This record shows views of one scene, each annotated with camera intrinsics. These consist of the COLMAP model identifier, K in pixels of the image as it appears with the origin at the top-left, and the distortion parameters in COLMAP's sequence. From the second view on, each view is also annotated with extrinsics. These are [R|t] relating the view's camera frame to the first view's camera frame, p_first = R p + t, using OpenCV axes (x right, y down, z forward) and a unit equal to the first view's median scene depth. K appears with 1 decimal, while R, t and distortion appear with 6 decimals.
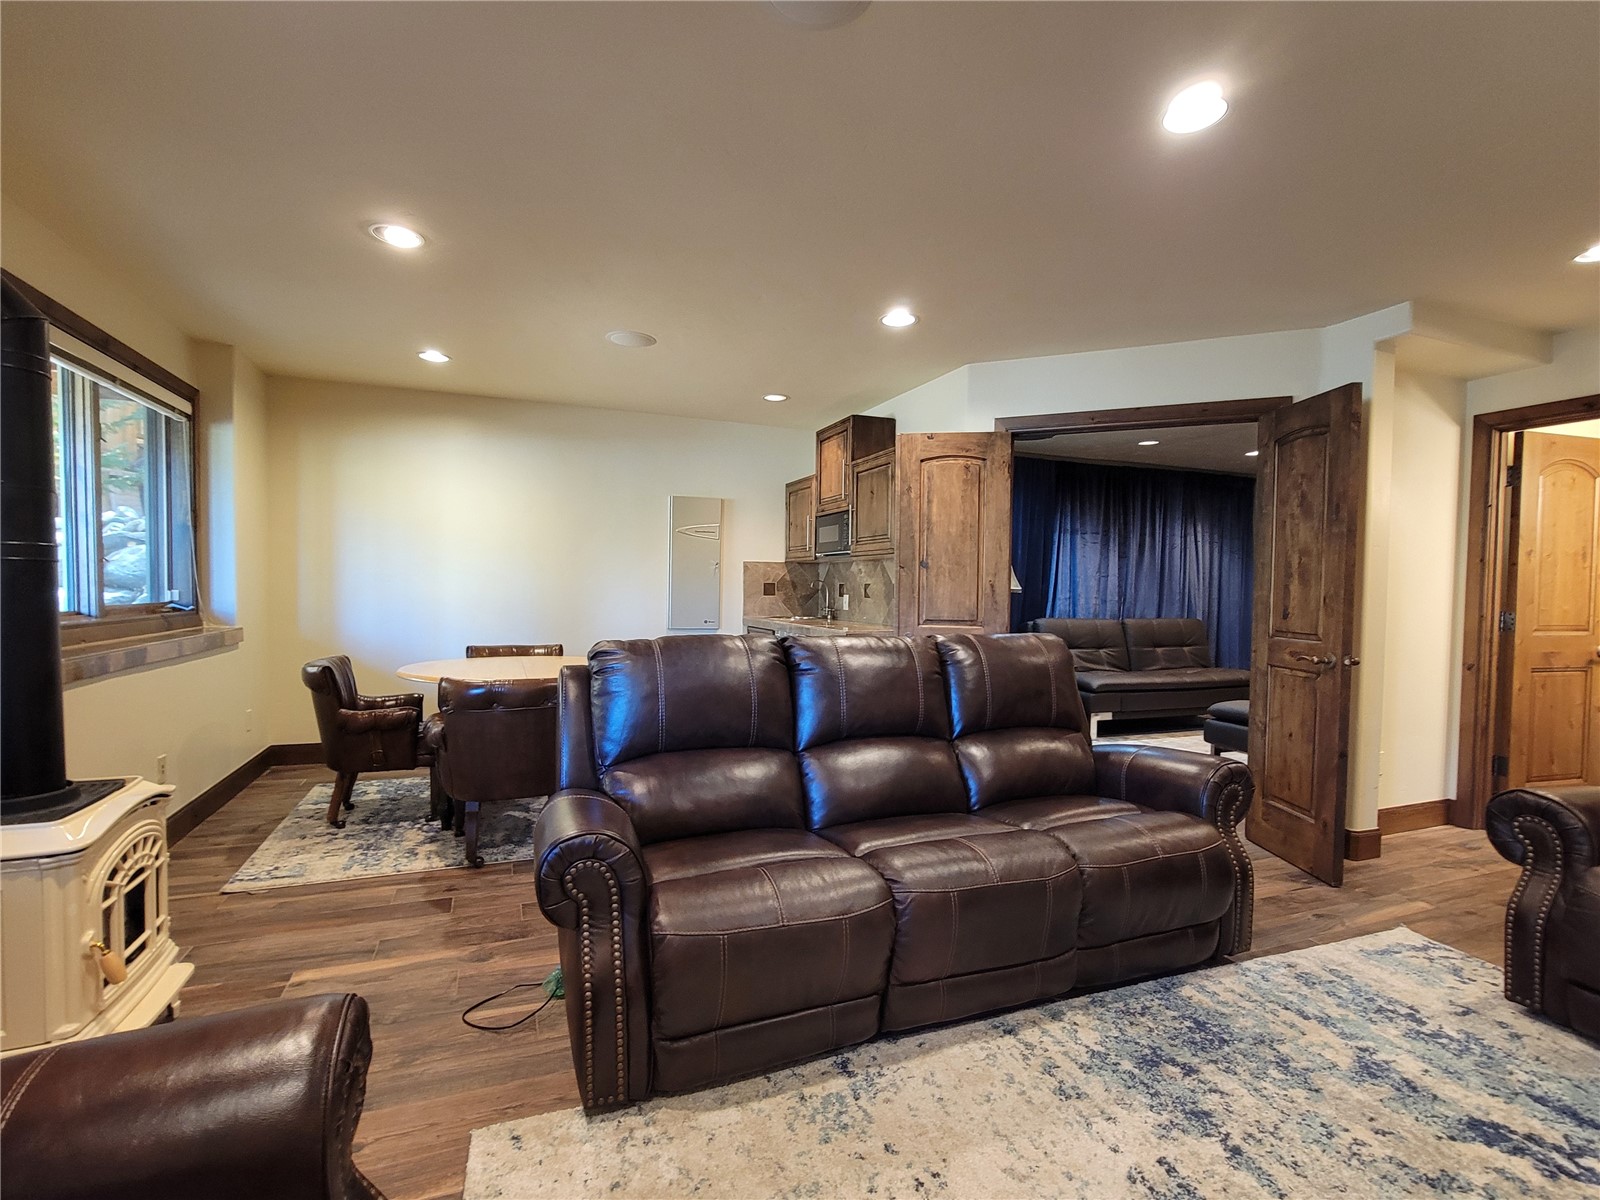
lens RADIAL K [[753.1, 0, 801.3], [0, 753.1, 611.2], [0, 0, 1]] dist [-0.002519, 0.001122]
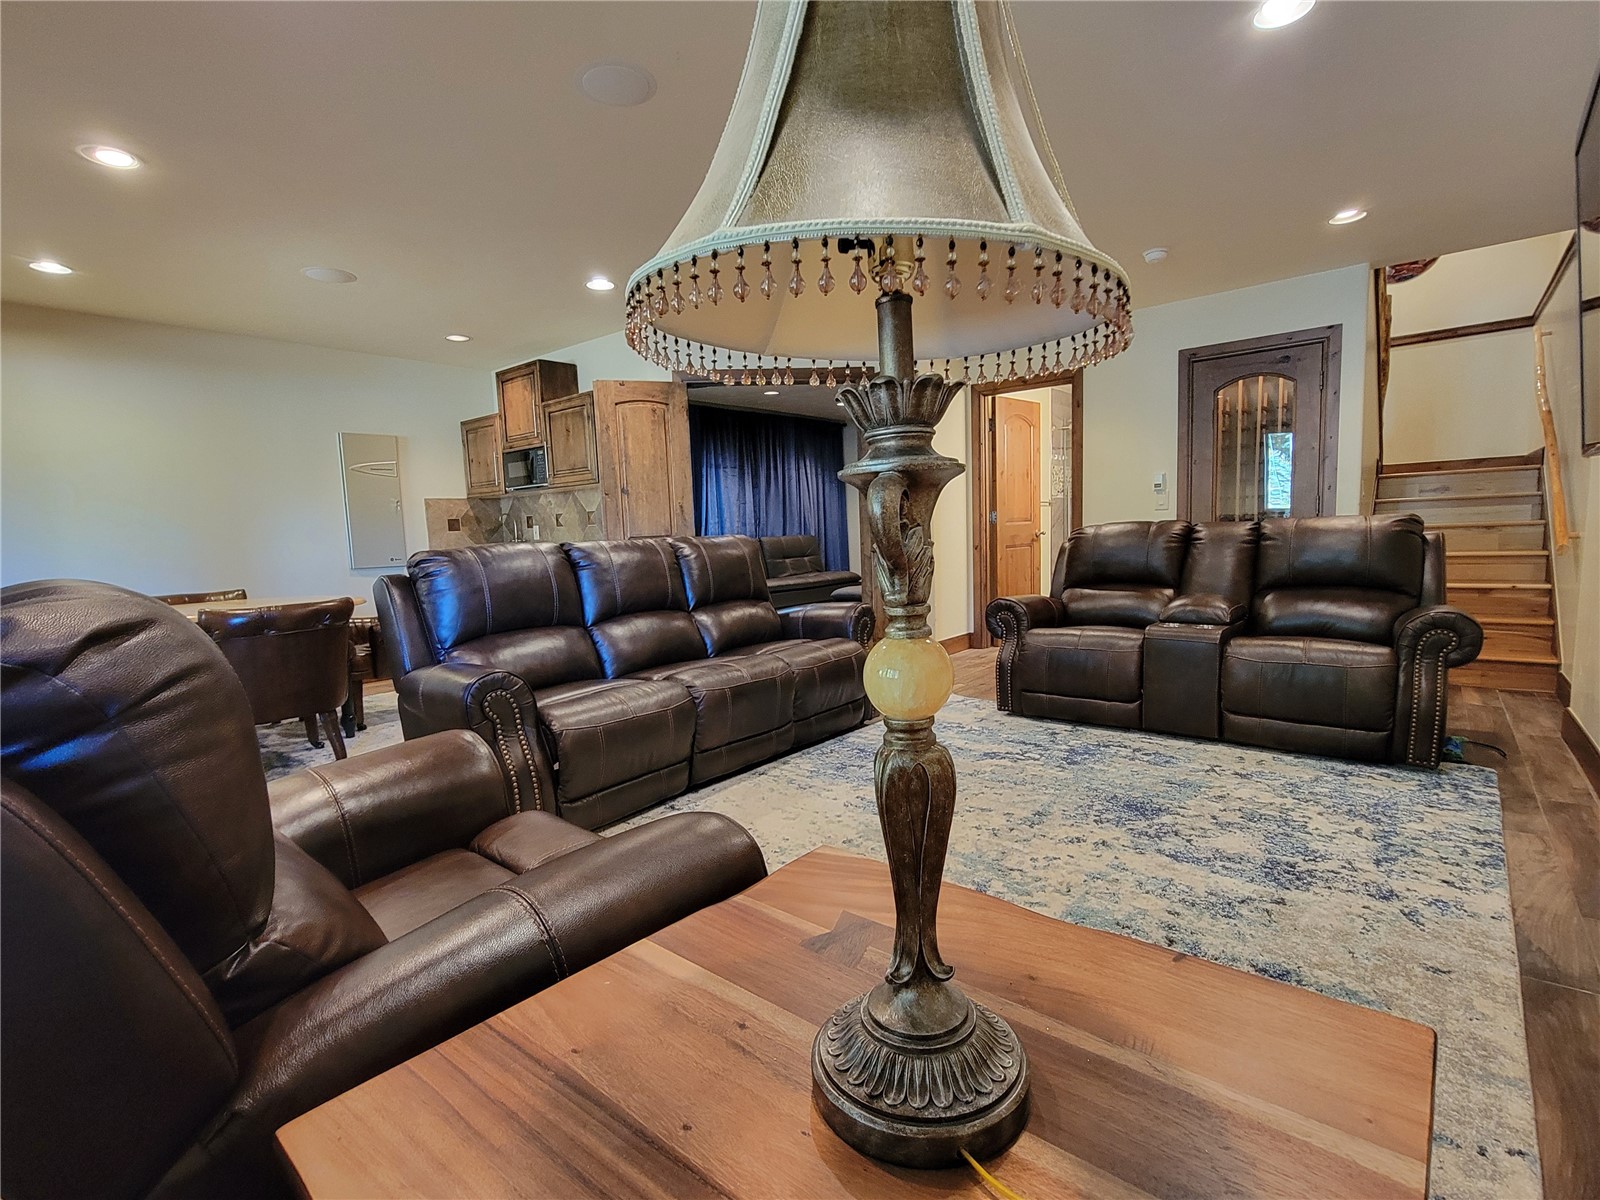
lens RADIAL K [[753.1, 0, 804.1], [0, 753.1, 607.7], [0, 0, 1]] dist [-0.002519, 0.001122]
pose [[0.875028, -0.100234, 0.473581, -0.134254], [0.067015, 0.993990, 0.086557, 0.028957], [-0.479410, -0.044003, 0.876487, -0.154988]]
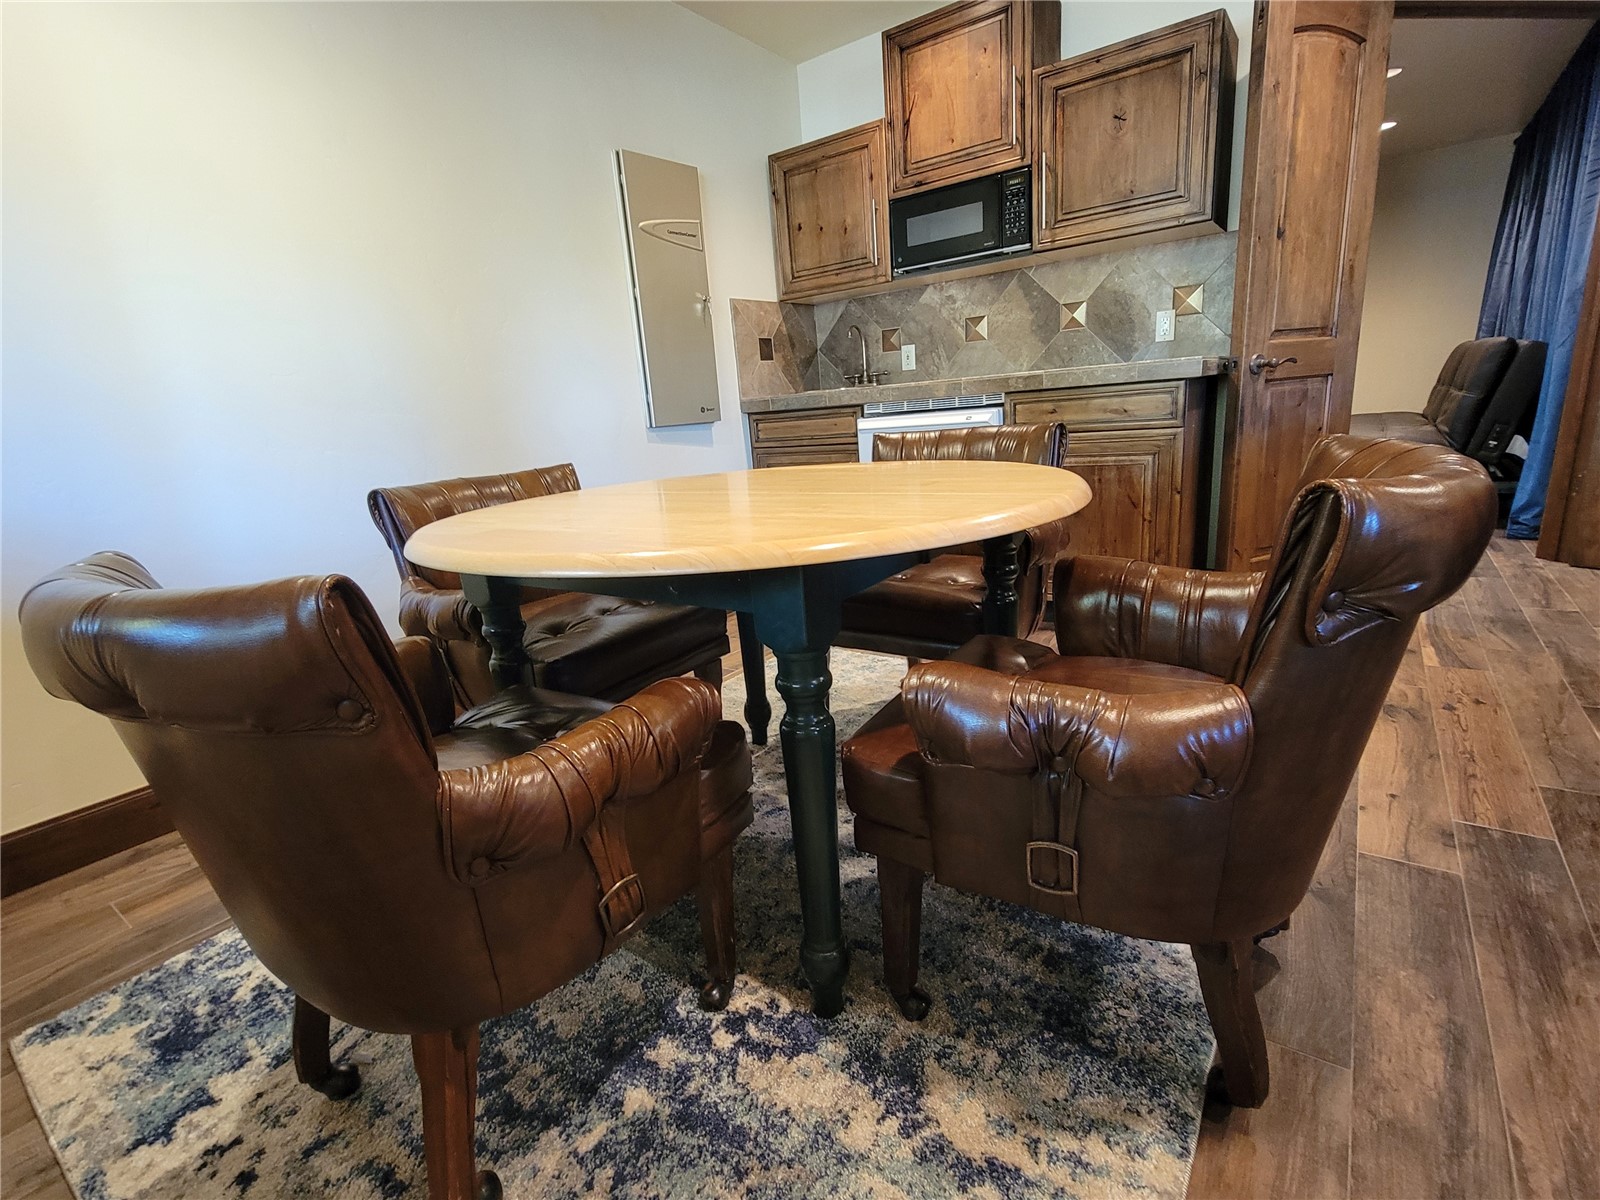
lens RADIAL K [[753.1, 0, 808.9], [0, 753.1, 611.5], [0, 0, 1]] dist [-0.002519, 0.001122]
pose [[0.838182, -0.225622, 0.496534, -0.393993], [0.110954, 0.961921, 0.249793, 0.027969], [-0.533985, -0.154280, 0.831299, 0.497704]]
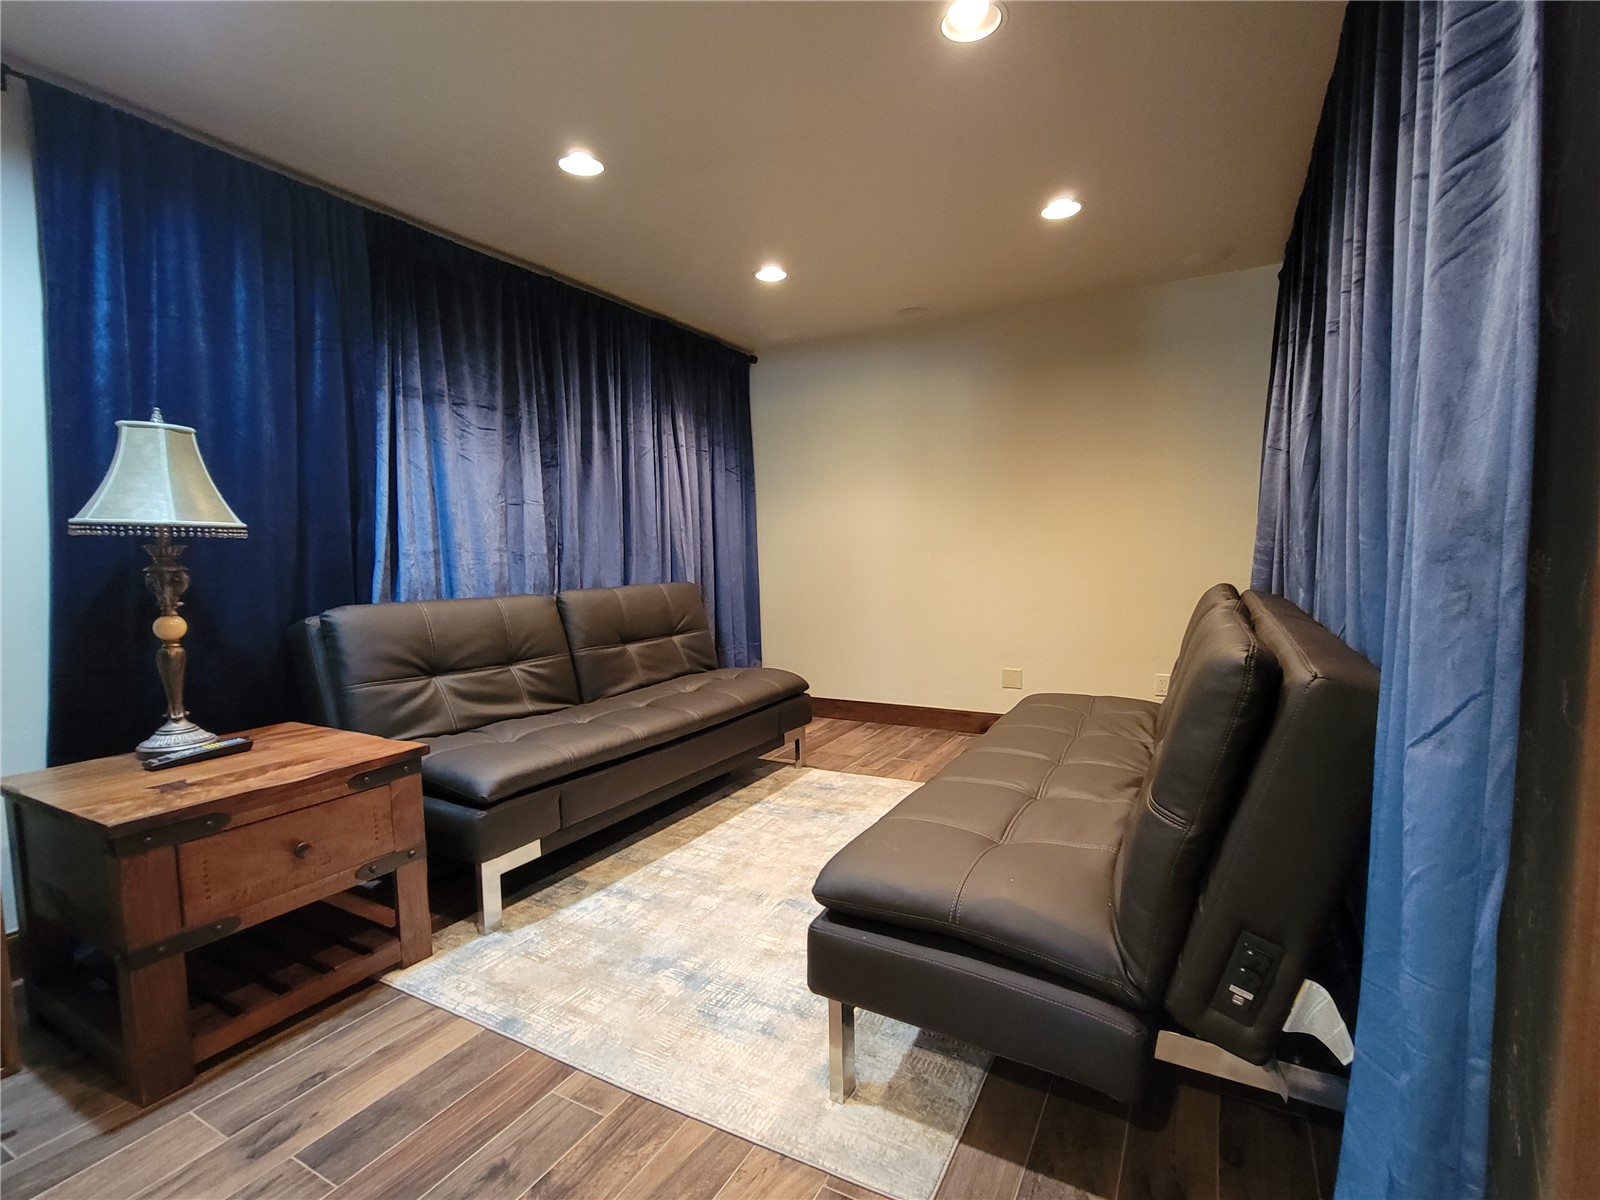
lens RADIAL K [[753.1, 0, 785.7], [0, 753.1, 615.3], [0, 0, 1]] dist [-0.002519, 0.001122]
pose [[0.785509, -0.084773, 0.613017, 0.314440], [0.052954, 0.996147, 0.069900, -0.001110], [-0.616581, -0.022445, 0.786972, 0.683280]]
